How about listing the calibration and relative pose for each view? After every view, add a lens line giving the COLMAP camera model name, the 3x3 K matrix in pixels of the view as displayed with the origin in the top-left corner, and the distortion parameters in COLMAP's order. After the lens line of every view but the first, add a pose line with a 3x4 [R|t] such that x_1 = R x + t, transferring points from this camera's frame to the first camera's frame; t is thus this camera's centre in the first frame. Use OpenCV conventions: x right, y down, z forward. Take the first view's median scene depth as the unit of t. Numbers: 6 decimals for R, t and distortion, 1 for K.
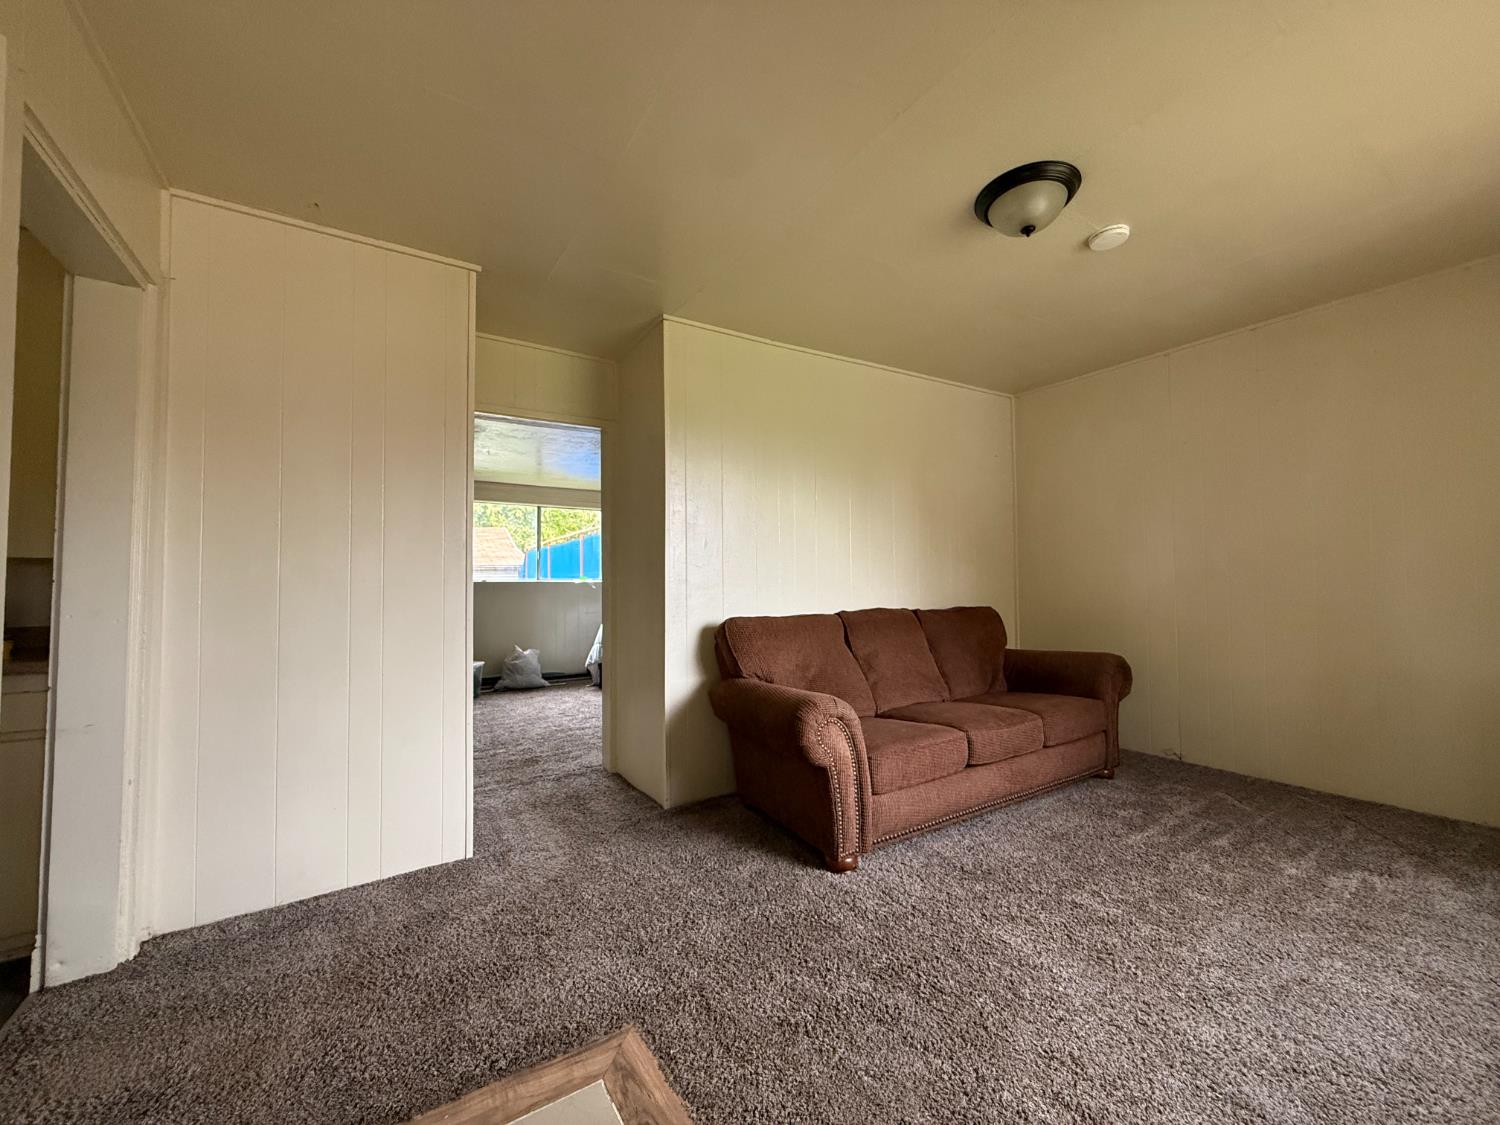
lens RADIAL K [[592.6, 0, 748.1], [0, 592.6, 566.0], [0, 0, 1]] dist [0.000673, -0.000179]
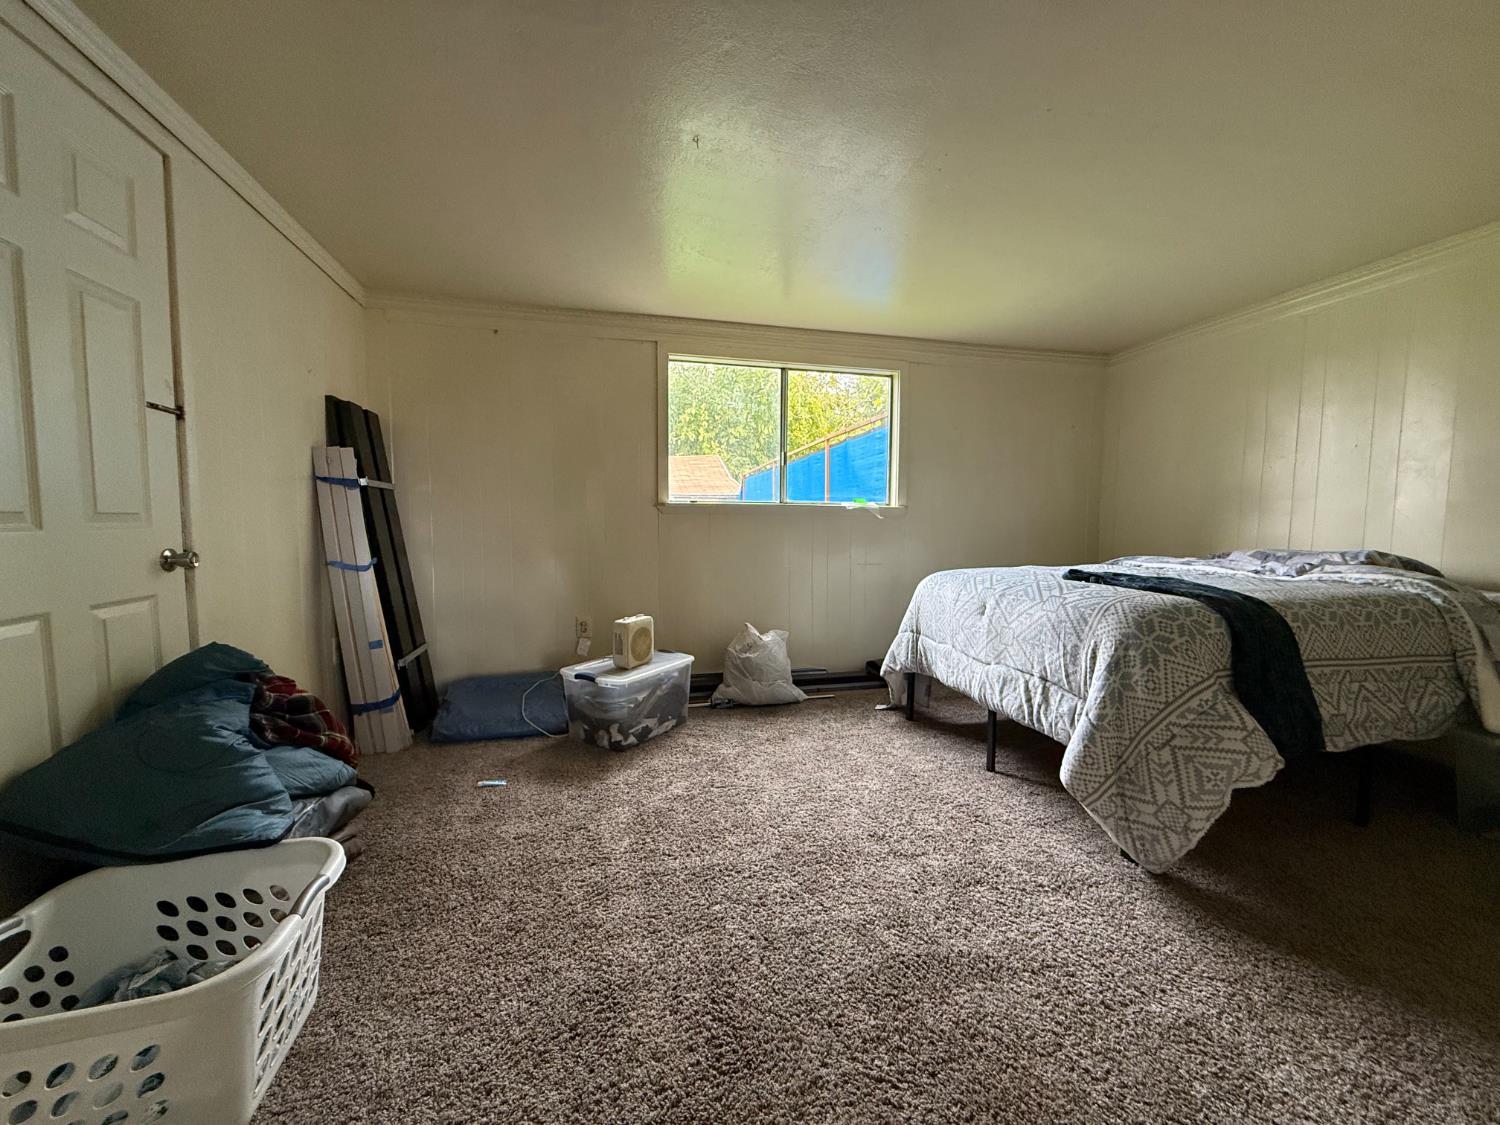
lens RADIAL K [[592.6, 0, 748.1], [0, 592.6, 566.0], [0, 0, 1]] dist [0.000673, -0.000179]
pose [[0.944460, 0.034354, -0.326827, -0.214655], [-0.000756, 0.994745, 0.102377, 0.027181], [0.328626, -0.096444, 0.939523, 0.492329]]
